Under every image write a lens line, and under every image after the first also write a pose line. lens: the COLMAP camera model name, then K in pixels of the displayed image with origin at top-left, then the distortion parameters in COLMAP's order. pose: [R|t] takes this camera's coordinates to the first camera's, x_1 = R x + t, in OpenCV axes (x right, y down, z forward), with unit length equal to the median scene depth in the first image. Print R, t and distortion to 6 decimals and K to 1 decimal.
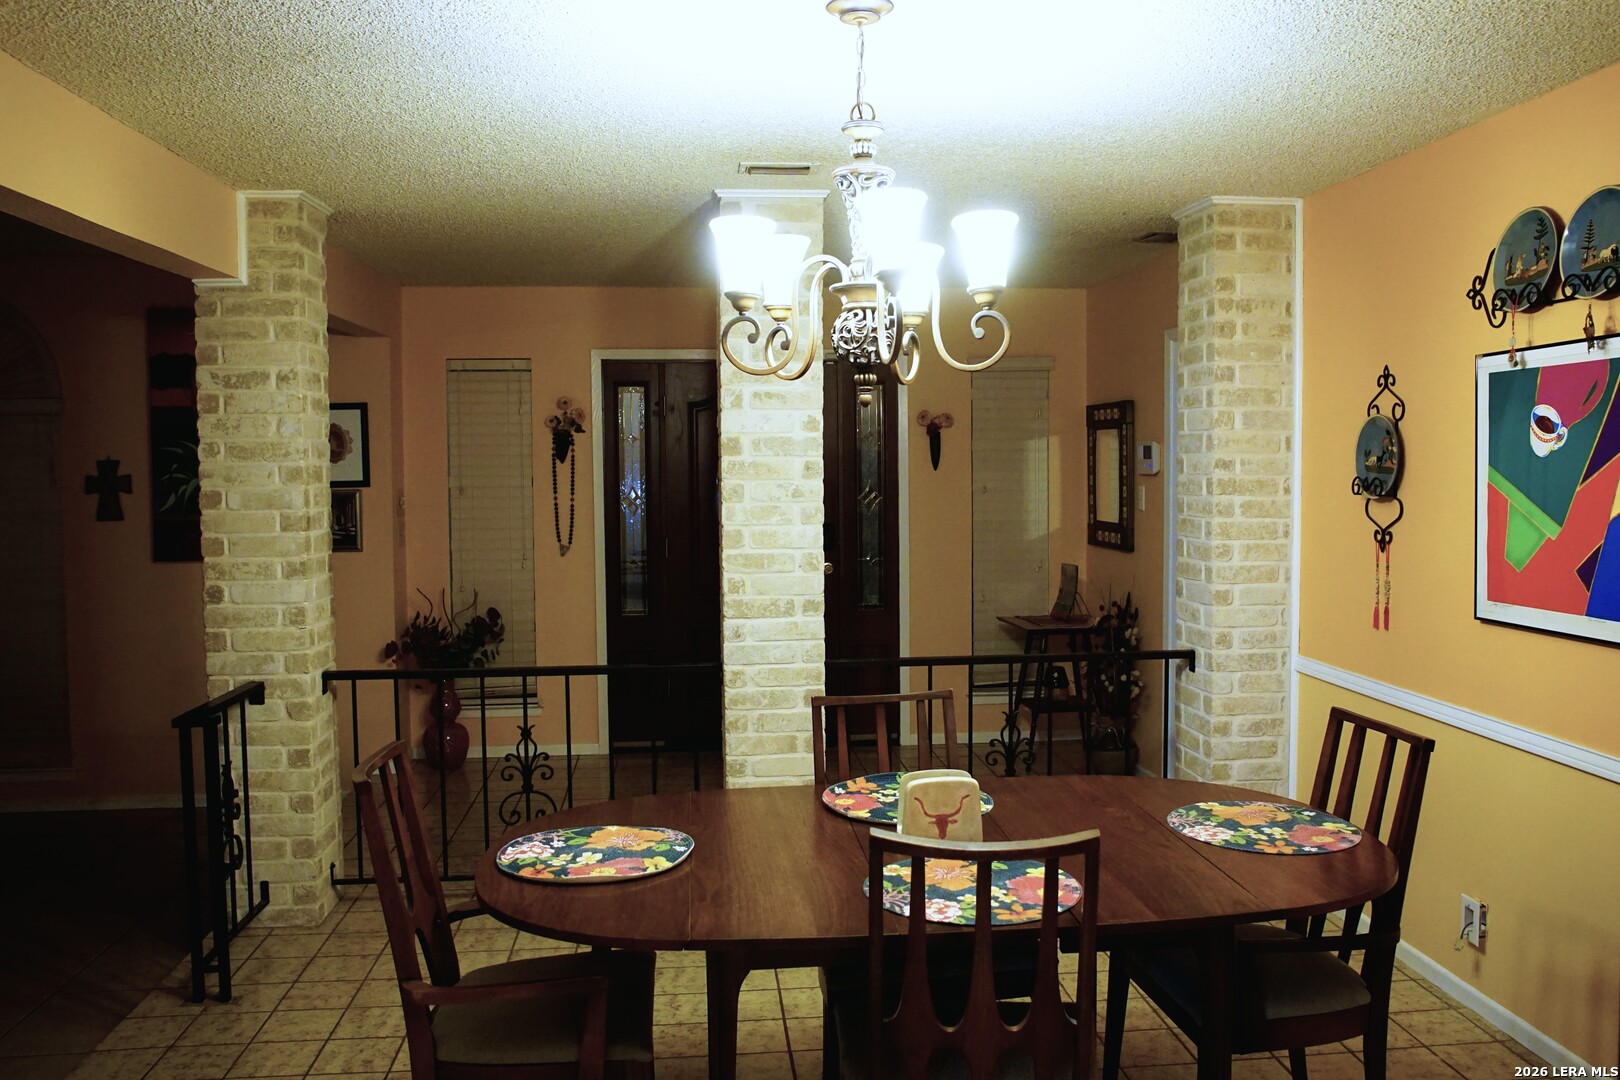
lens RADIAL K [[1312.4, 0, 818.3], [0, 1312.4, 543.2], [0, 0, 1]] dist [-0.061467, 0.024040]
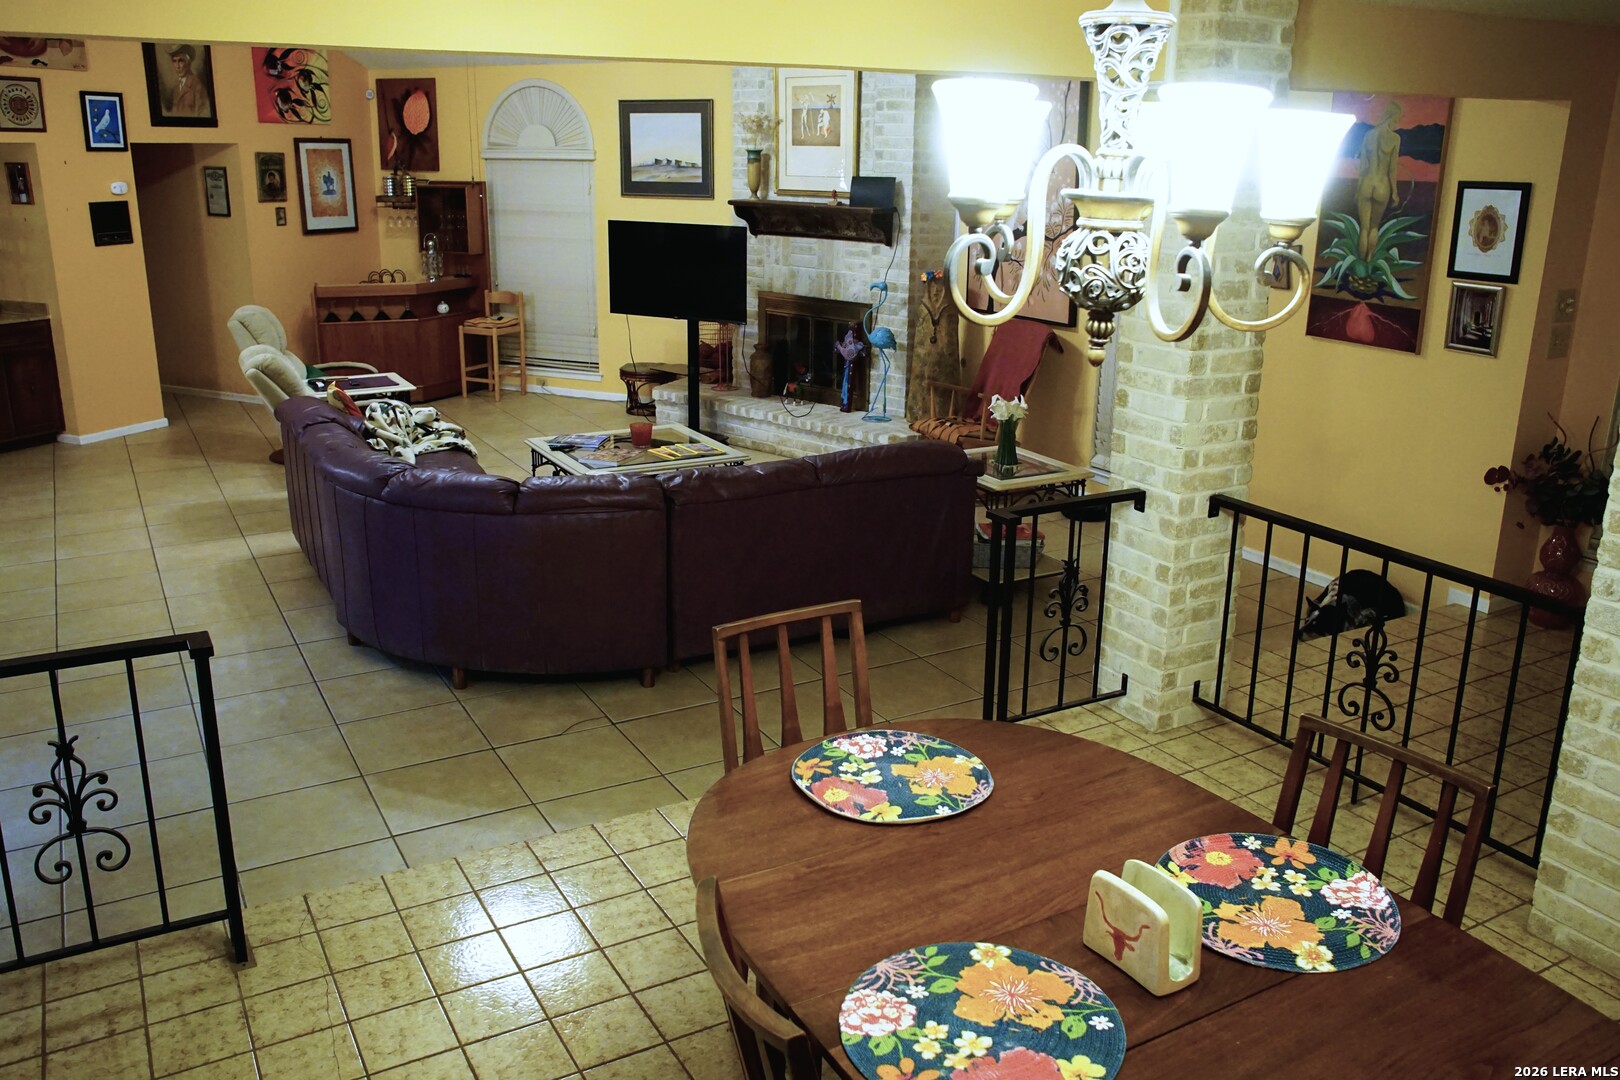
lens RADIAL K [[1312.4, 0, 818.5], [0, 1312.4, 530.6], [0, 0, 1]] dist [-0.061467, 0.024040]
pose [[0.409544, 0.271145, -0.871065, 0.371274], [-0.073222, 0.961500, 0.264869, -0.117049], [0.909347, -0.044694, 0.413631, 0.343047]]
